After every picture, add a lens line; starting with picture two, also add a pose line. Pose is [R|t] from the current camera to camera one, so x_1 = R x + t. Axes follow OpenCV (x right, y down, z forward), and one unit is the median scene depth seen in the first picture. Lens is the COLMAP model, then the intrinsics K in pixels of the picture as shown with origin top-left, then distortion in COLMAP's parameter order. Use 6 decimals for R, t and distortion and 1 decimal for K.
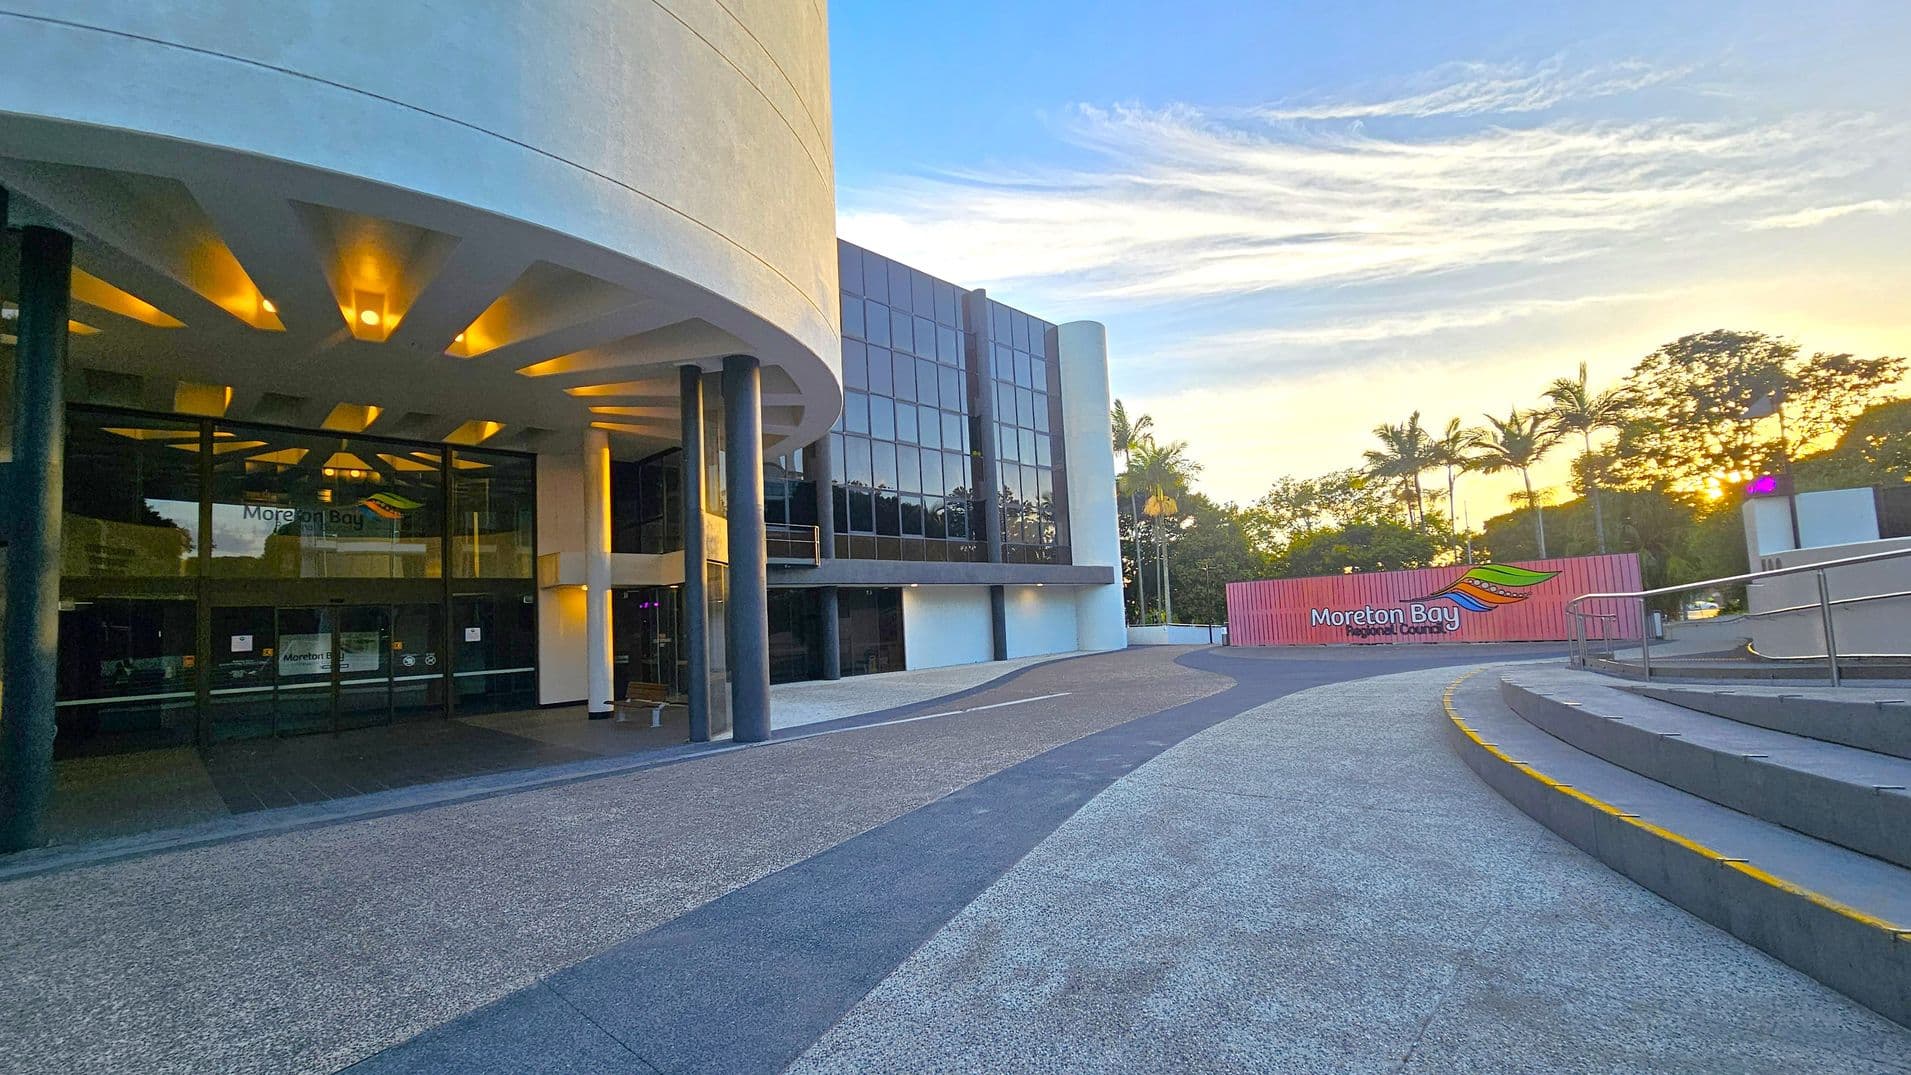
lens RADIAL K [[781.9, 0, 956.2], [0, 781.9, 557.3], [0, 0, 1]] dist [0.001766, 0.000031]
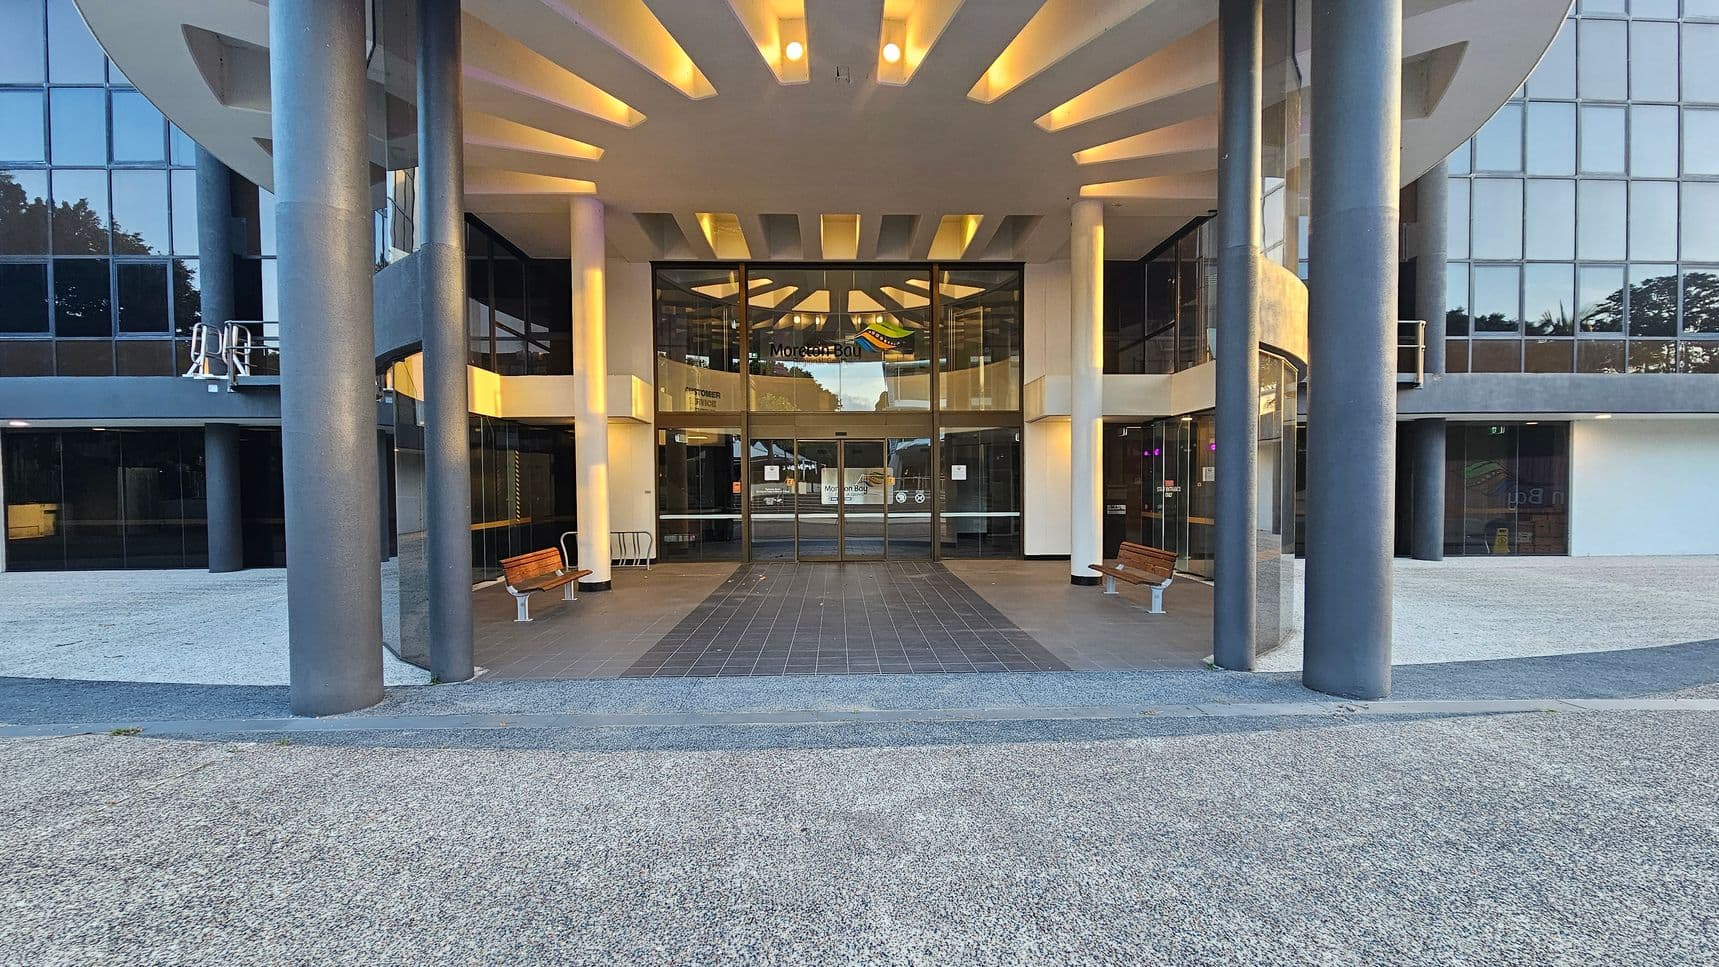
lens RADIAL K [[700.5, 0, 860.8], [0, 700.5, 517.1], [0, 0, 1]] dist [-0.000337, -0.000642]
pose [[0.716570, 0.071962, -0.693793, -0.086061], [0.028847, 0.990756, 0.132557, 0.026042], [0.696918, -0.115000, 0.707870, 0.225914]]
